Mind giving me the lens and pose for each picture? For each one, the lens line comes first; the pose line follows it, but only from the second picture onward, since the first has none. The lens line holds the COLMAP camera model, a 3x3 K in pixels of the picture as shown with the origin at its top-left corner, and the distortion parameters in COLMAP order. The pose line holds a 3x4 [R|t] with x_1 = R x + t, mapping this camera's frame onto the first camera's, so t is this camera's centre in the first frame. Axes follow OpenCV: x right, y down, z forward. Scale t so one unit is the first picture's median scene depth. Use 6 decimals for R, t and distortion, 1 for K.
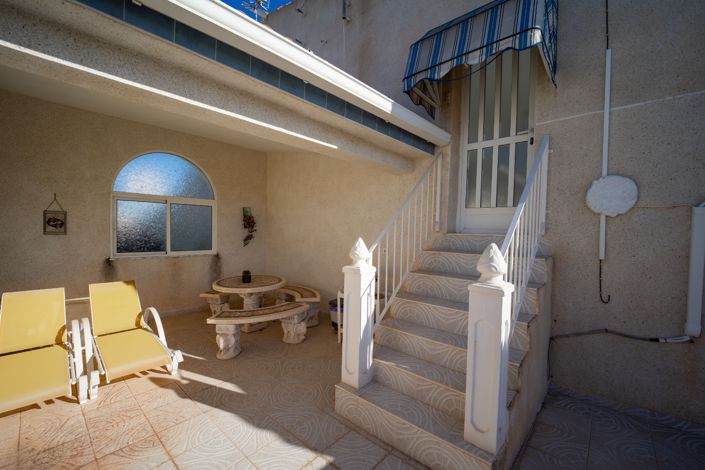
lens RADIAL K [[291.8, 0, 348.5], [0, 291.8, 238.0], [0, 0, 1]] dist [0.000114, -0.011979]
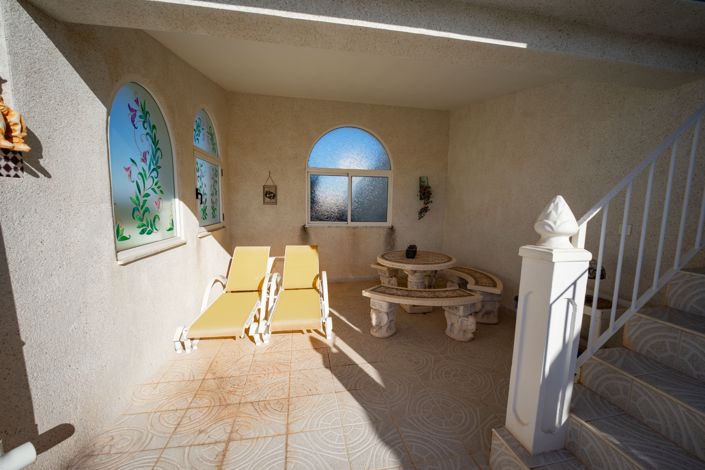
lens RADIAL K [[291.8, 0, 348.5], [0, 291.8, 238.0], [0, 0, 1]] dist [0.000114, -0.011979]
pose [[0.796121, 0.065587, -0.601573, 0.037090], [-0.020929, 0.996499, 0.080947, 0.027066], [0.604775, -0.051853, 0.794706, 0.209483]]
